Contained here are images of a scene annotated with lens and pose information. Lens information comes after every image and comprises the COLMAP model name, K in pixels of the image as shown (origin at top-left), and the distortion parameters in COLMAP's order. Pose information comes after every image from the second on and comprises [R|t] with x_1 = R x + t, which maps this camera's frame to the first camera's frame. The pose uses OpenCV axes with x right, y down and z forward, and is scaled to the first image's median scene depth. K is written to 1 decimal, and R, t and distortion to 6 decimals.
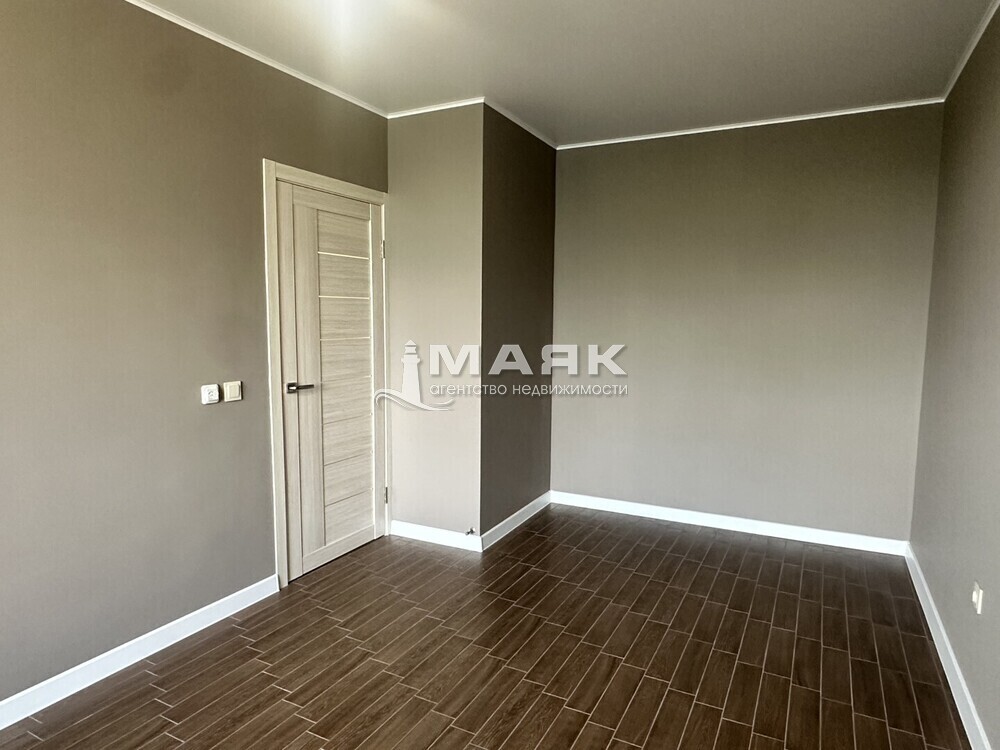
lens RADIAL K [[621.7, 0, 498.8], [0, 621.7, 375.4], [0, 0, 1]] dist [-0.006628, 0.001281]
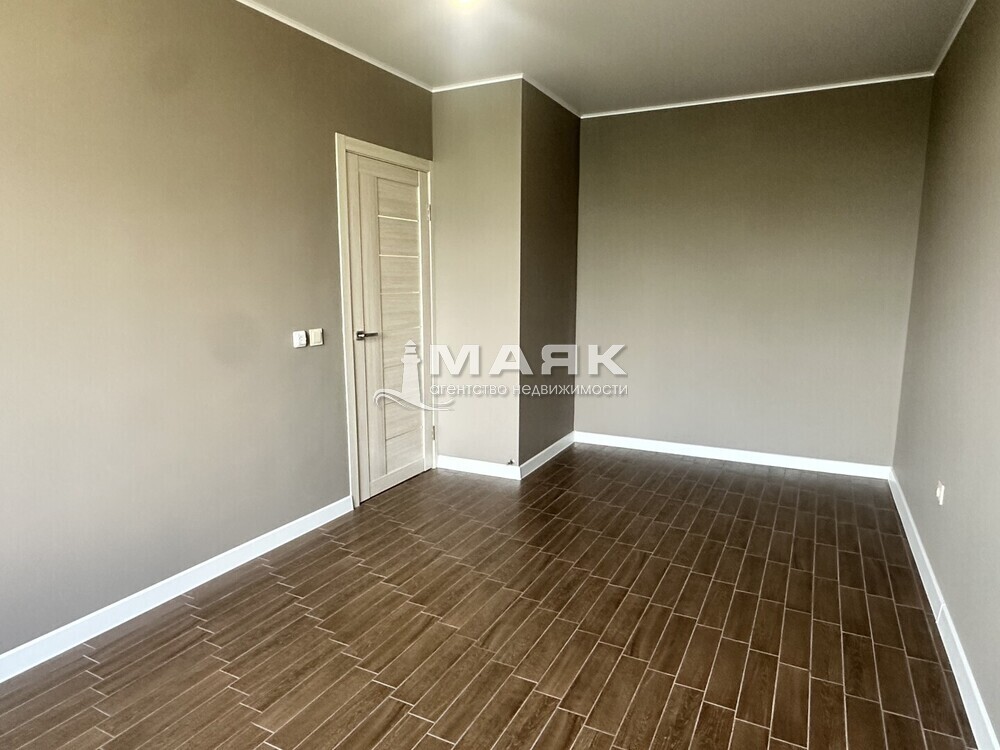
lens RADIAL K [[621.7, 0, 501.5], [0, 621.7, 375.8], [0, 0, 1]] dist [-0.006628, 0.001281]
pose [[0.999927, -0.009067, 0.007929, -0.082328], [0.008579, 0.998184, 0.059617, 0.028456], [-0.008455, -0.059545, 0.998190, -0.155689]]
